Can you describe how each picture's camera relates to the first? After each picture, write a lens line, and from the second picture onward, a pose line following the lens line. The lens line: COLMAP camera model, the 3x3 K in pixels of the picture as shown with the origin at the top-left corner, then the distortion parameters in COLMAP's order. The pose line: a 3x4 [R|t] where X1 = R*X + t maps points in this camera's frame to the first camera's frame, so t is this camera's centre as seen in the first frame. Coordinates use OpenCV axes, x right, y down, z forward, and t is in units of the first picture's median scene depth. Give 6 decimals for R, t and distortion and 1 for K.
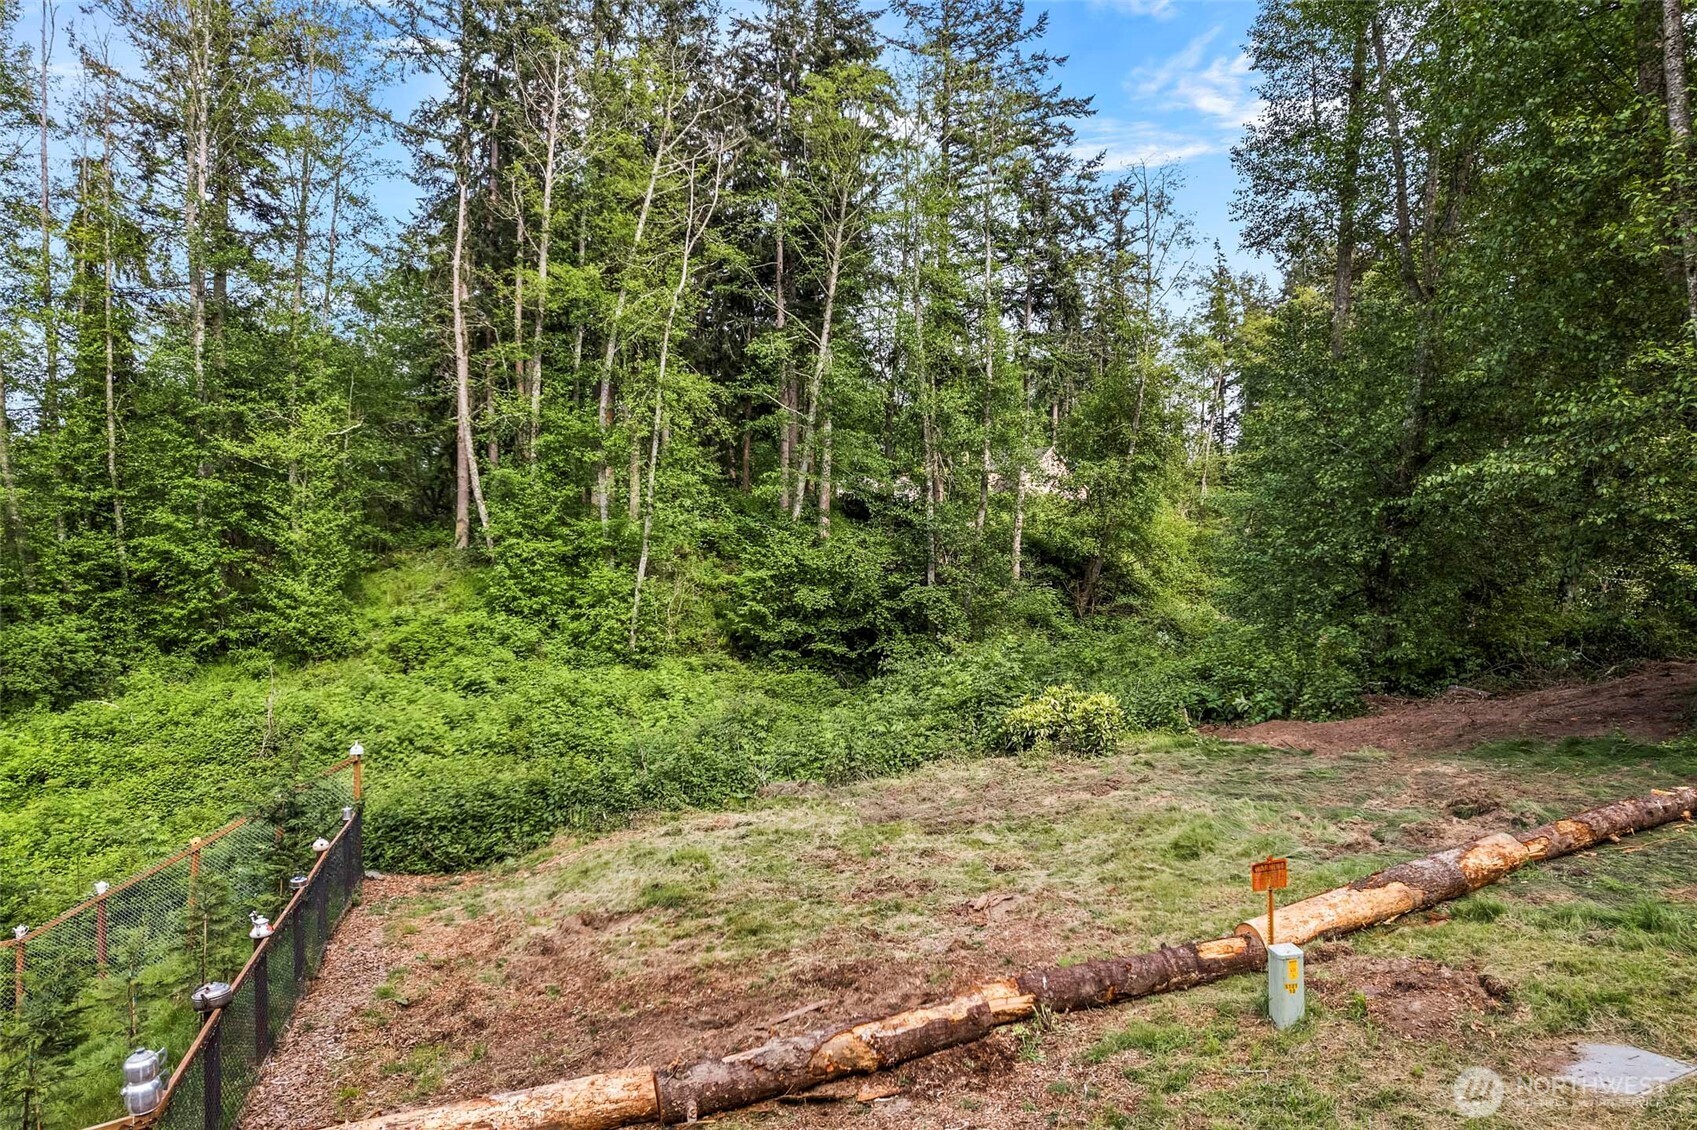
lens RADIAL K [[1077.8, 0, 851.3], [0, 1077.8, 561.7], [0, 0, 1]] dist [-0.065048, 0.059782]
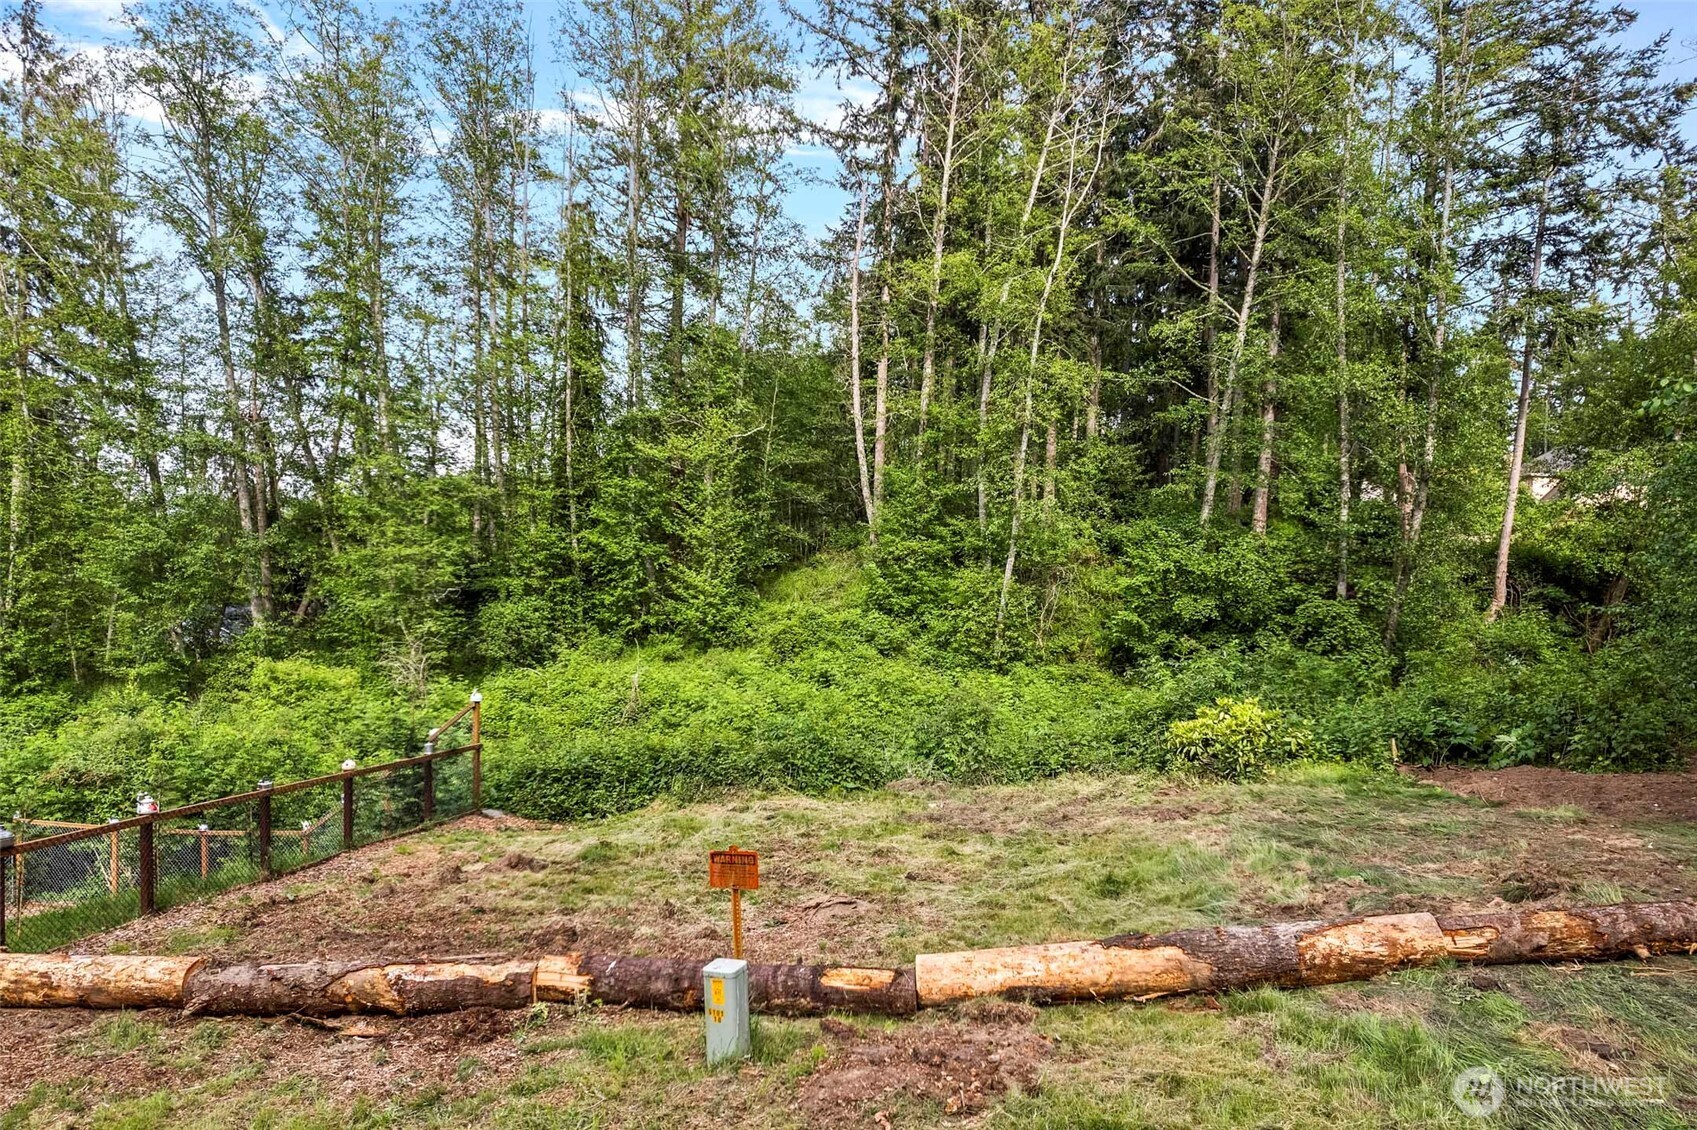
lens RADIAL K [[1128.6, 0, 947.9], [0, 1128.6, 658.4], [0, 0, 1]] dist [-0.075903, 0.070364]
pose [[0.894253, 0.056368, -0.443999, 0.214667], [-0.030011, 0.997357, 0.066175, 0.021187], [0.446555, -0.045852, 0.893580, 0.087895]]
